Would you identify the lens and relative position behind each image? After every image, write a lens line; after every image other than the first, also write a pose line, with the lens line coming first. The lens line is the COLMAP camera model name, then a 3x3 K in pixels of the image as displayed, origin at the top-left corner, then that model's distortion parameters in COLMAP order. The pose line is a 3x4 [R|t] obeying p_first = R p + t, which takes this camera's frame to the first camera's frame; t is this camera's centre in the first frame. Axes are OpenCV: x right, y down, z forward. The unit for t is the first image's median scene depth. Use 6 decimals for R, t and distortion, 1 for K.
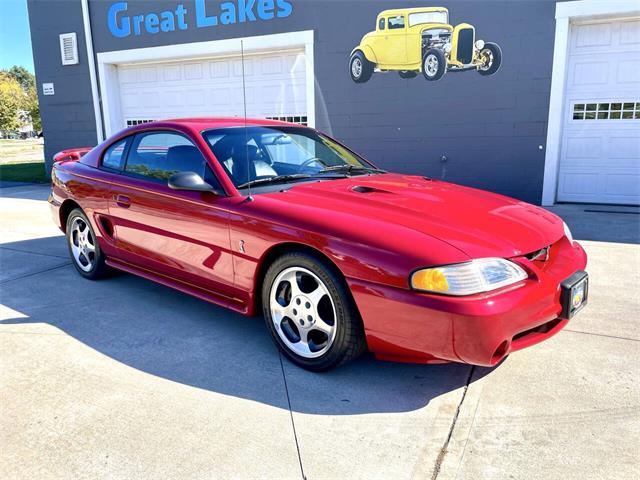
lens RADIAL K [[482.9, 0, 293.3], [0, 482.9, 221.4], [0, 0, 1]] dist [0.081032, -0.096134]
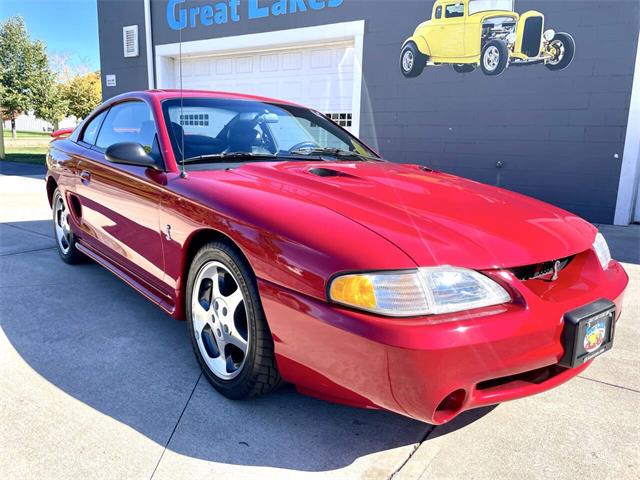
lens RADIAL K [[482.9, 0, 293.3], [0, 482.9, 221.4], [0, 0, 1]] dist [0.081032, -0.096134]
pose [[0.987174, 0.071148, -0.142917, 0.129585], [-0.073136, 0.997284, -0.008702, 0.014862], [0.141910, 0.019042, 0.989696, 0.130233]]
